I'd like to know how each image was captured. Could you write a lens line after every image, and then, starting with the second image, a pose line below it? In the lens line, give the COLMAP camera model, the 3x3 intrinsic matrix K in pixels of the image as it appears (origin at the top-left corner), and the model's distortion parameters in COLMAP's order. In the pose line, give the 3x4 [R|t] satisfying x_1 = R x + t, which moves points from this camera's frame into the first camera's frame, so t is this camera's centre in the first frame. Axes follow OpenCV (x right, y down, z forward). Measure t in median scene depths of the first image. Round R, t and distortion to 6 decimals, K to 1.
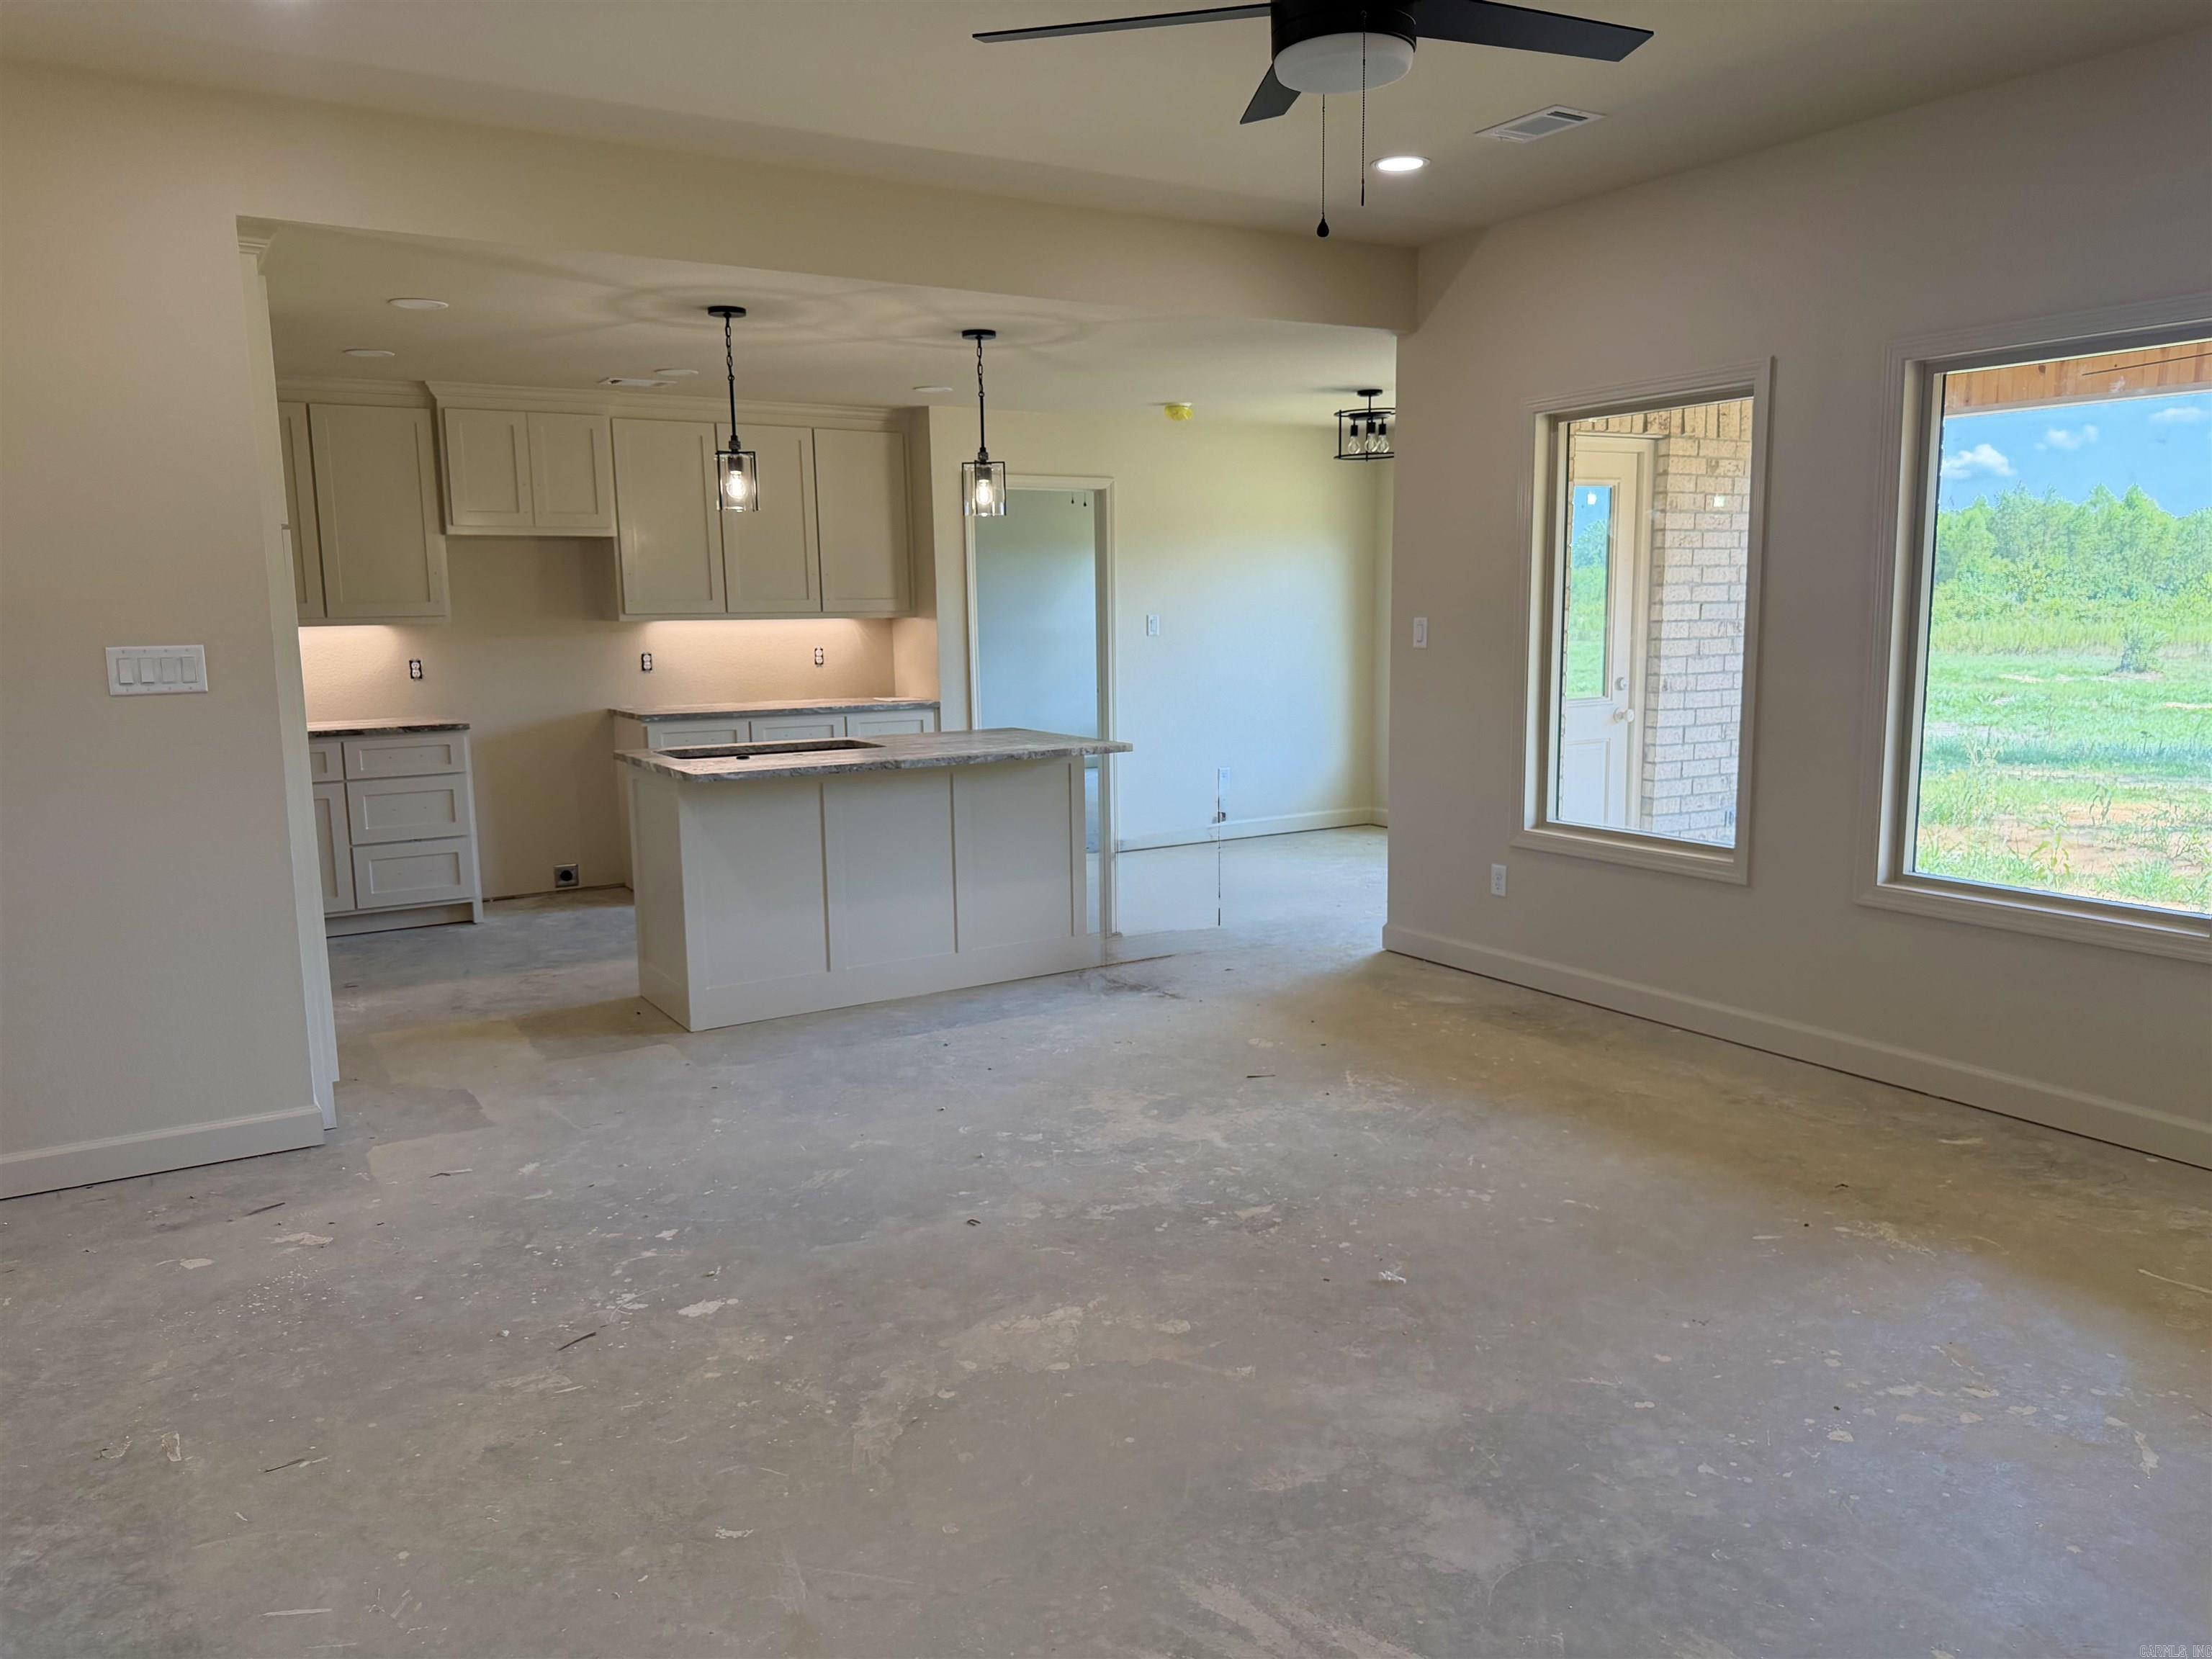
lens RADIAL K [[1546.3, 0, 1079.6], [0, 1546.3, 835.9], [0, 0, 1]] dist [0.100554, -0.169663]
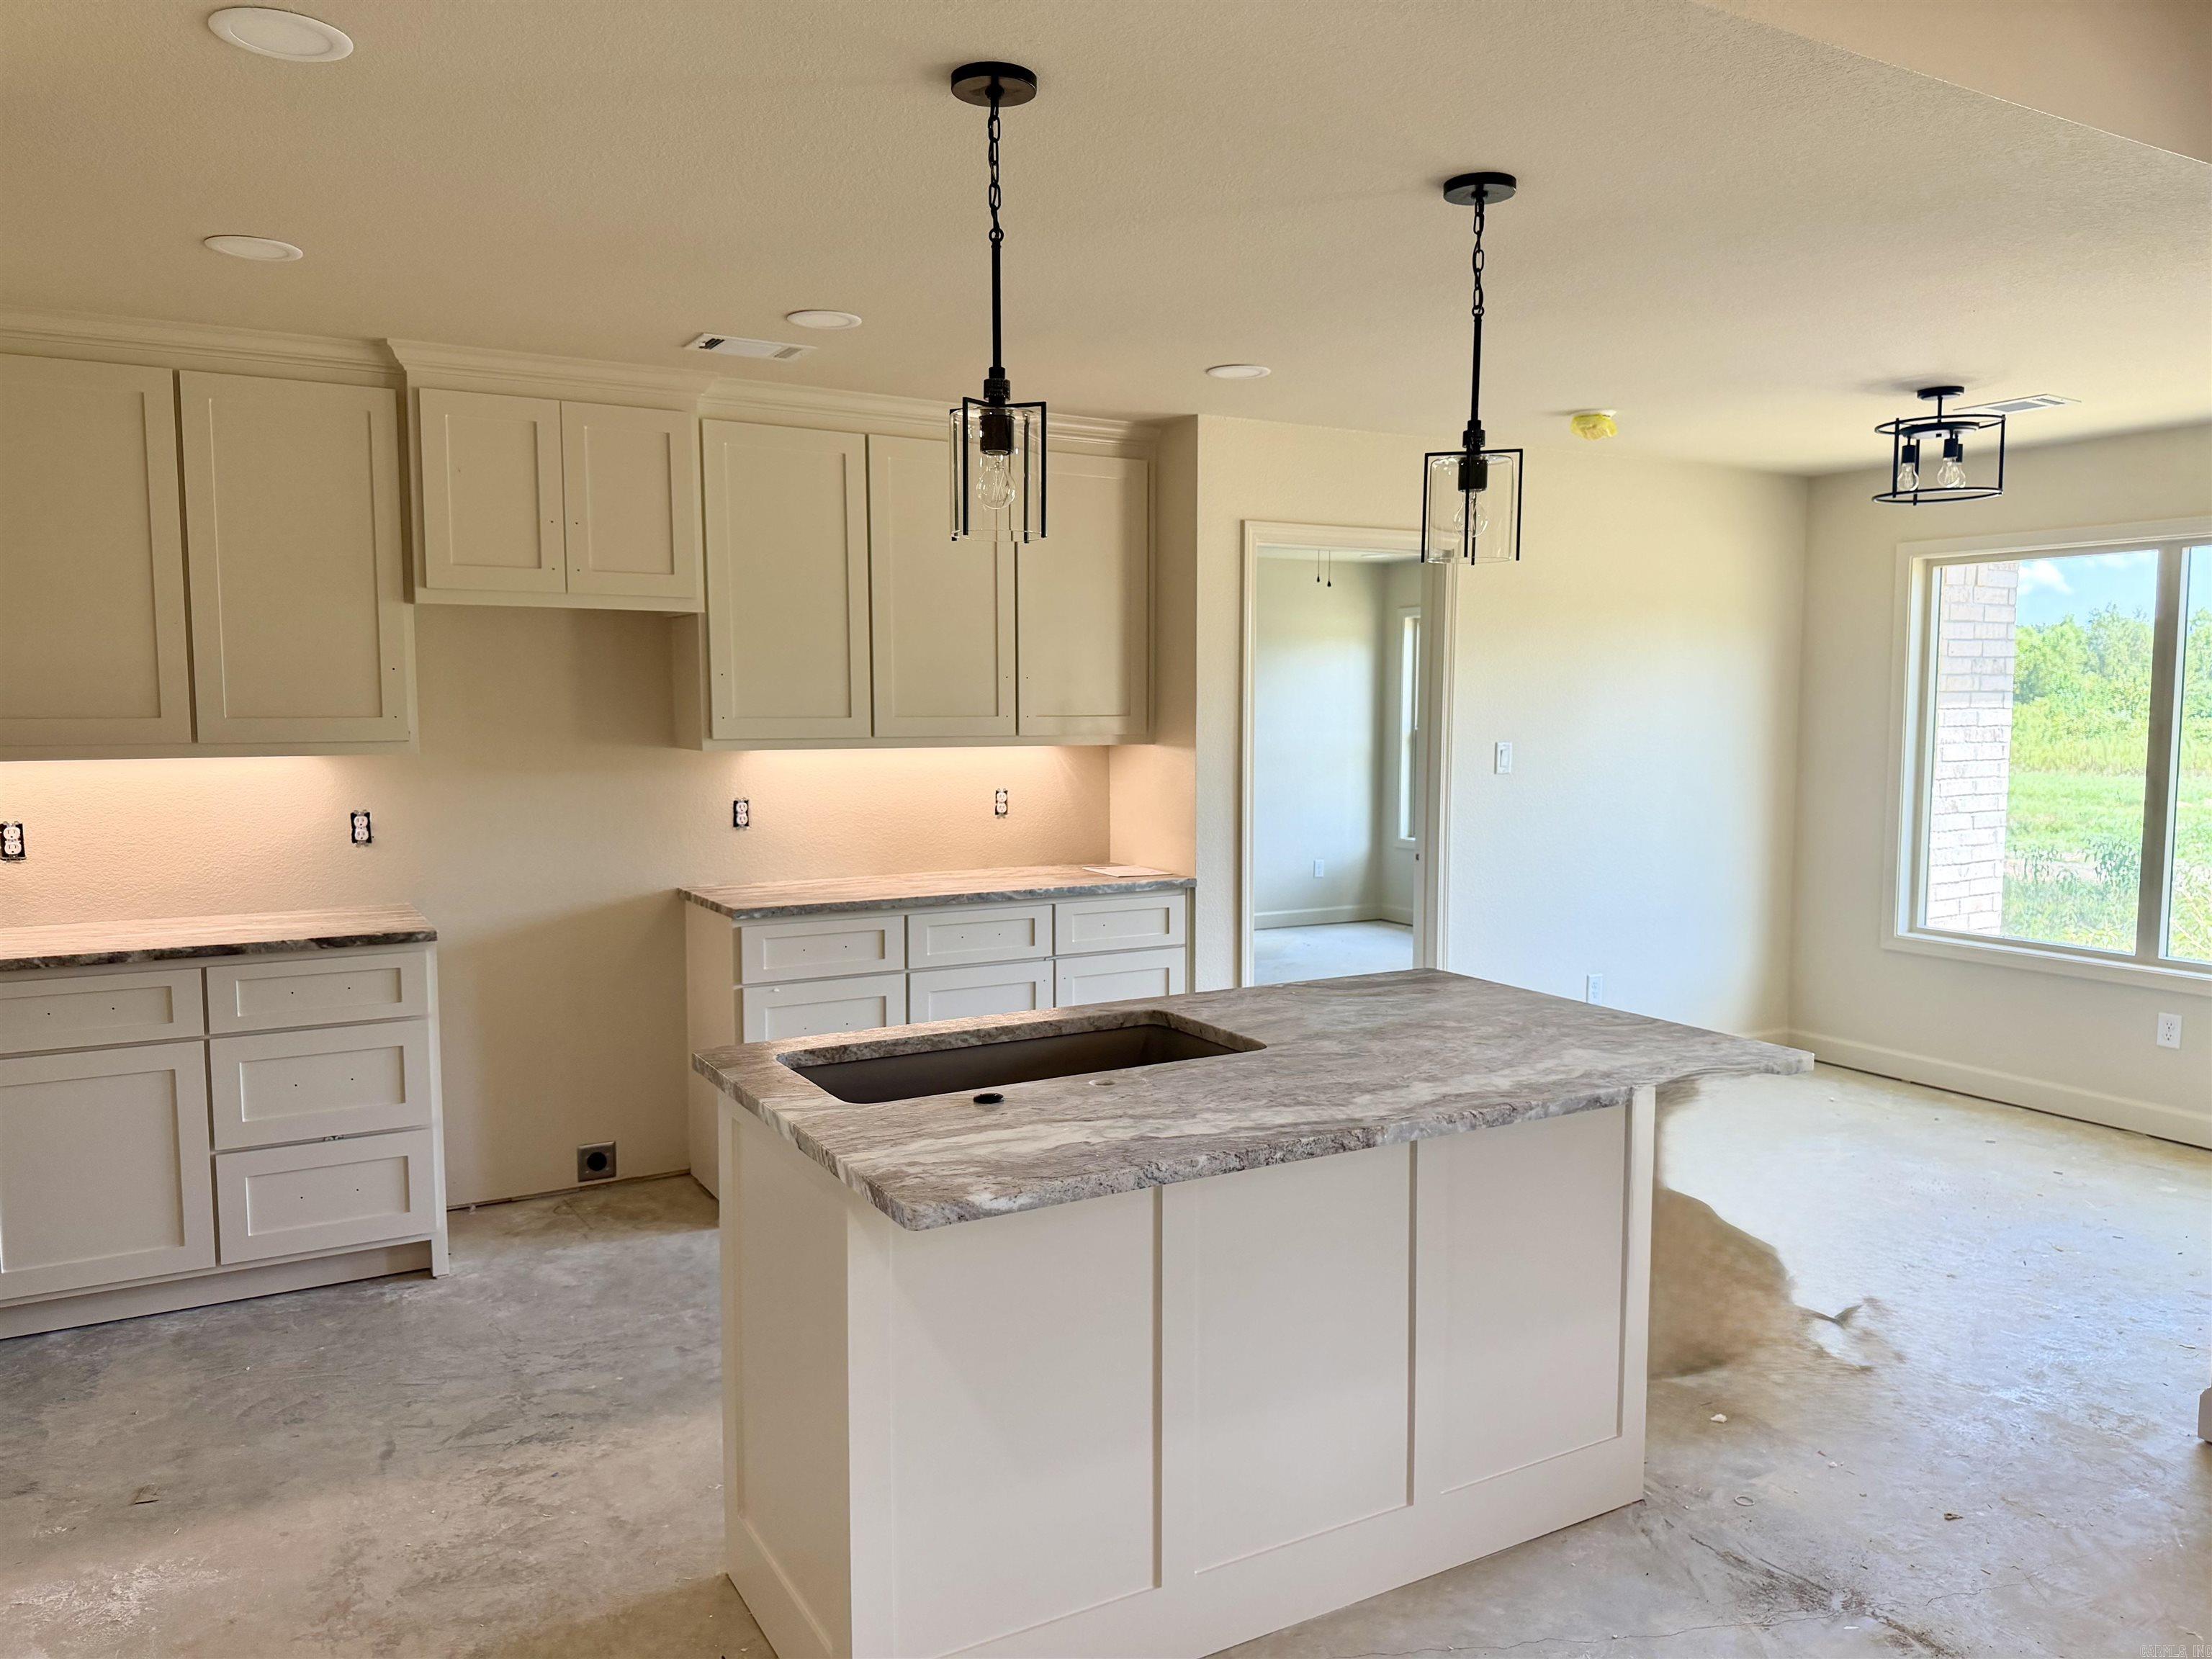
lens RADIAL K [[1546.3, 0, 1079.6], [0, 1546.3, 835.9], [0, 0, 1]] dist [0.100554, -0.169663]
pose [[0.999386, 0.016524, -0.030906, -0.143260], [-0.018470, 0.997793, -0.063777, -0.076232], [0.029784, 0.064309, 0.997485, 0.448740]]
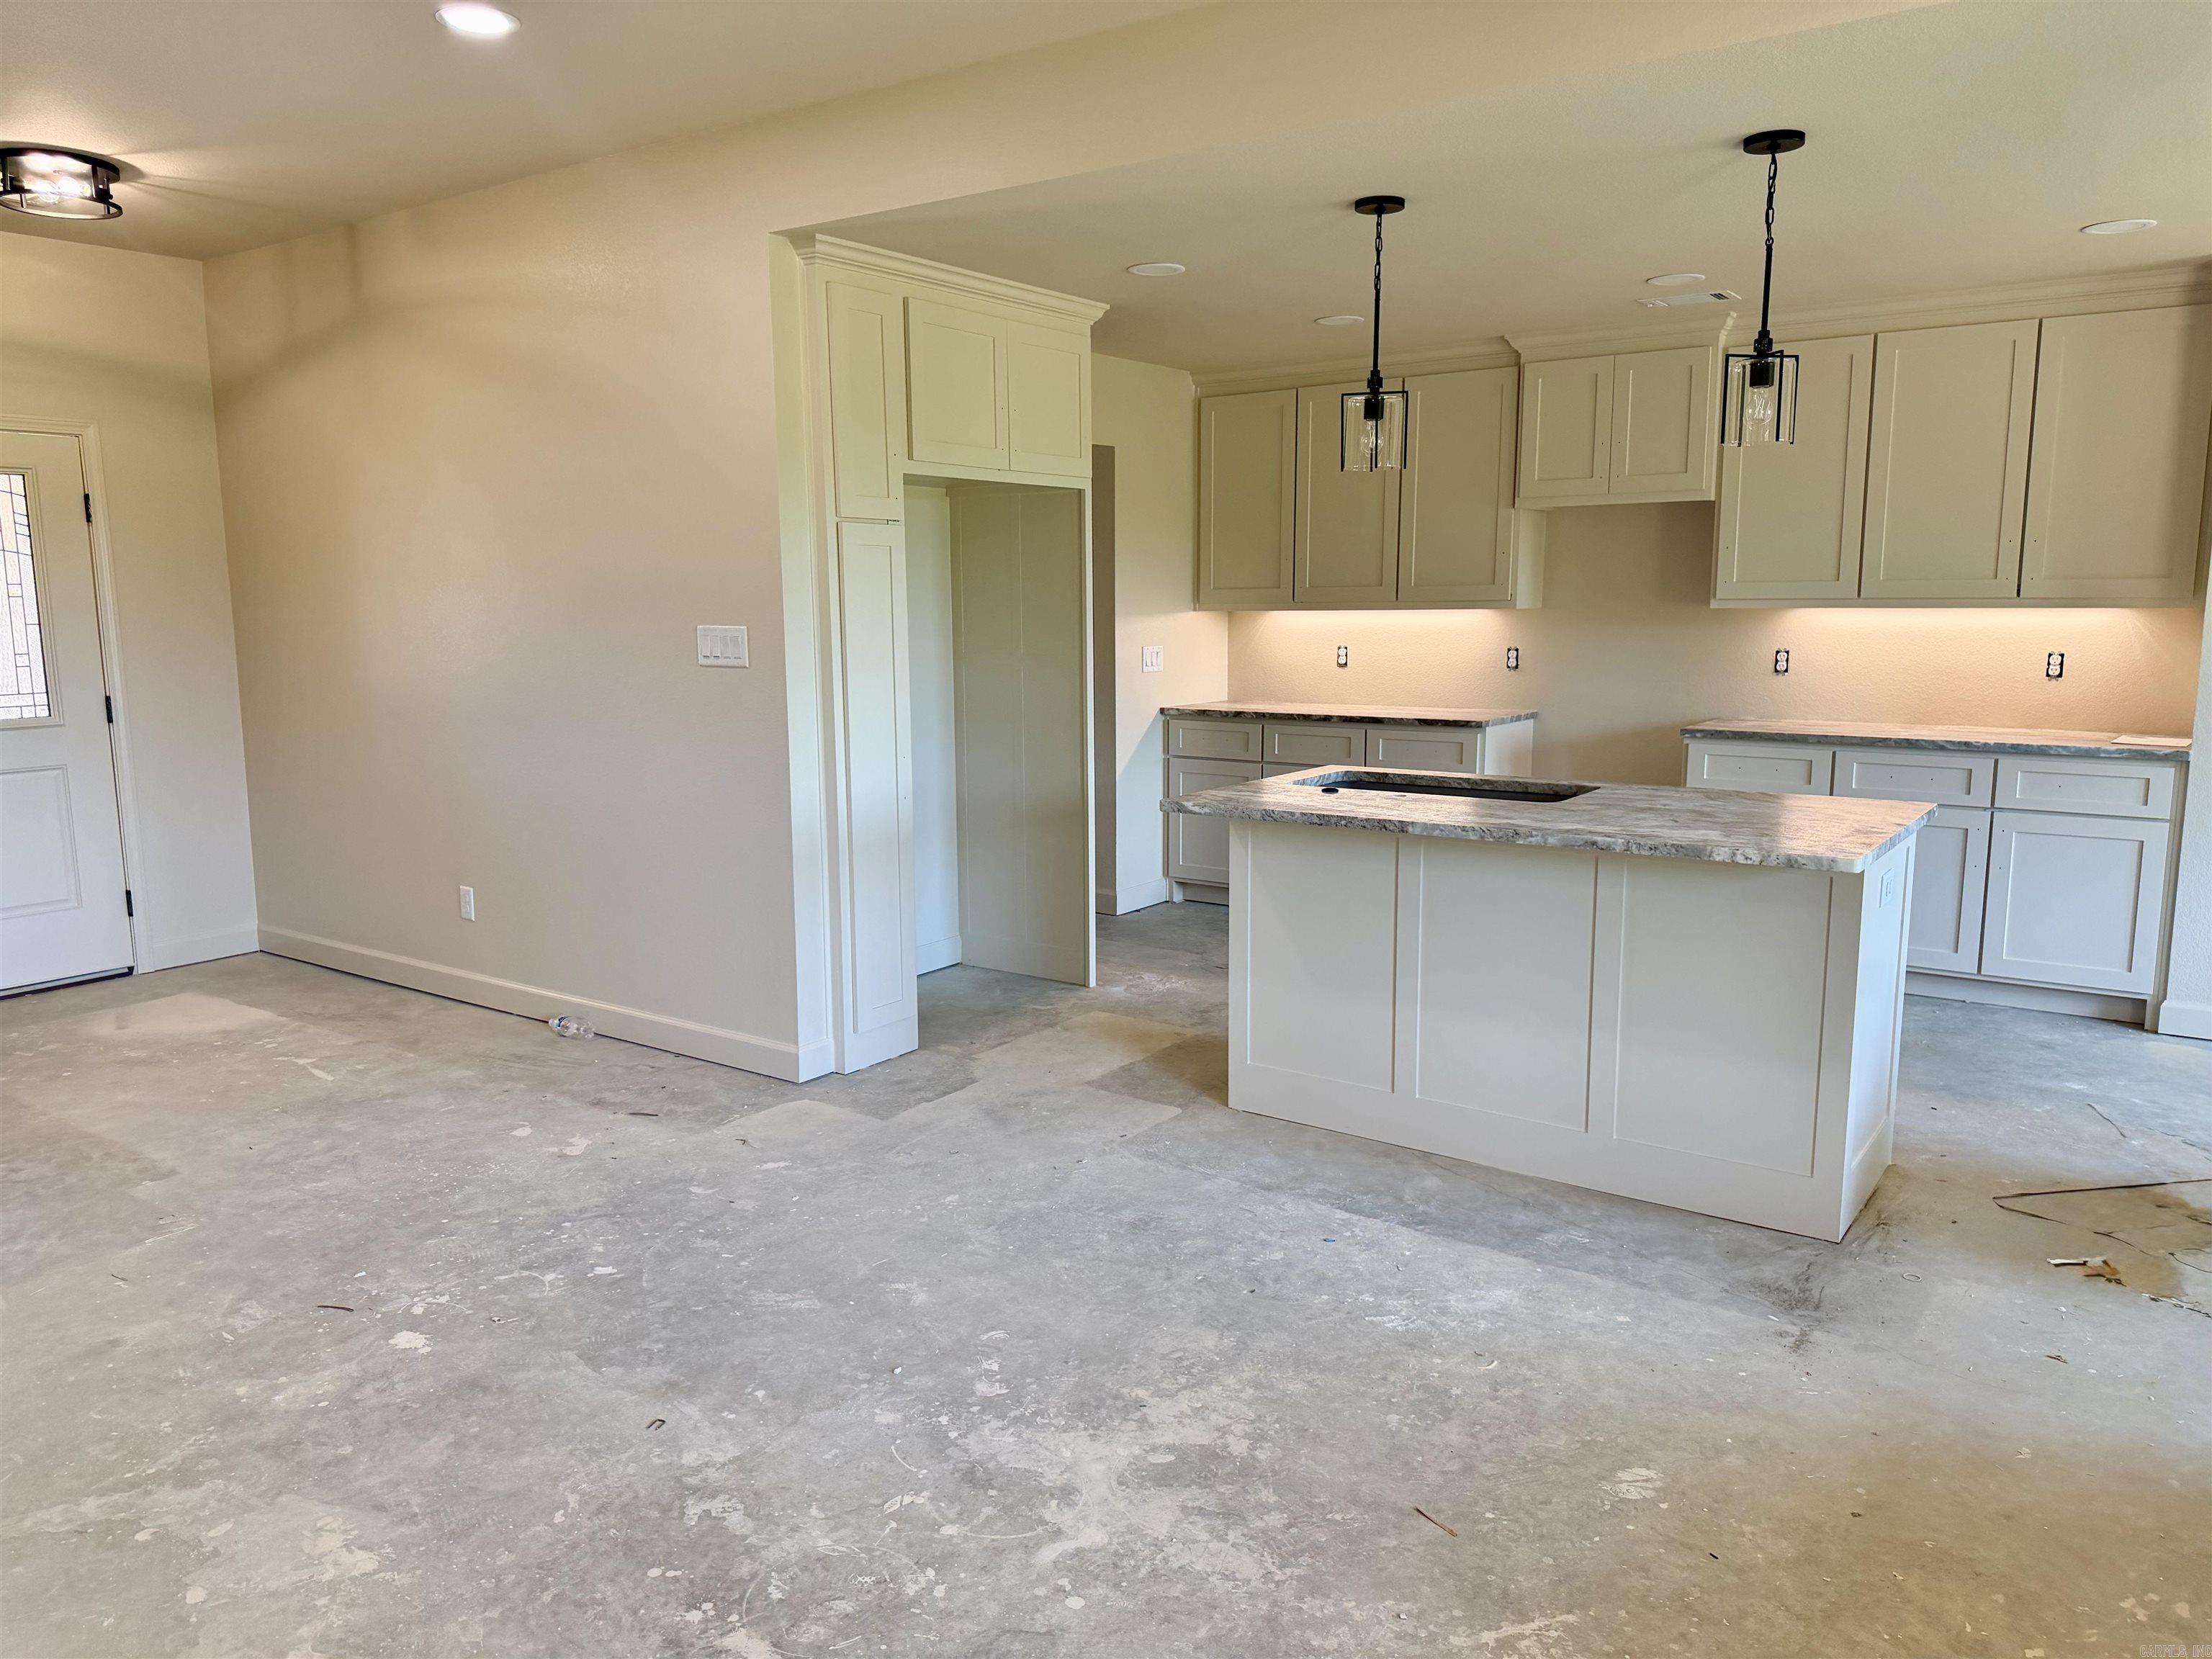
lens RADIAL K [[1543.7, 0, 1106.0], [0, 1543.7, 829.5], [0, 0, 1]] dist [0.068352, -0.100623]
pose [[0.393738, 0.150625, -0.906798, 0.352169], [-0.136091, 0.985164, 0.104551, -0.076549], [0.909093, 0.082241, 0.408395, 0.464395]]
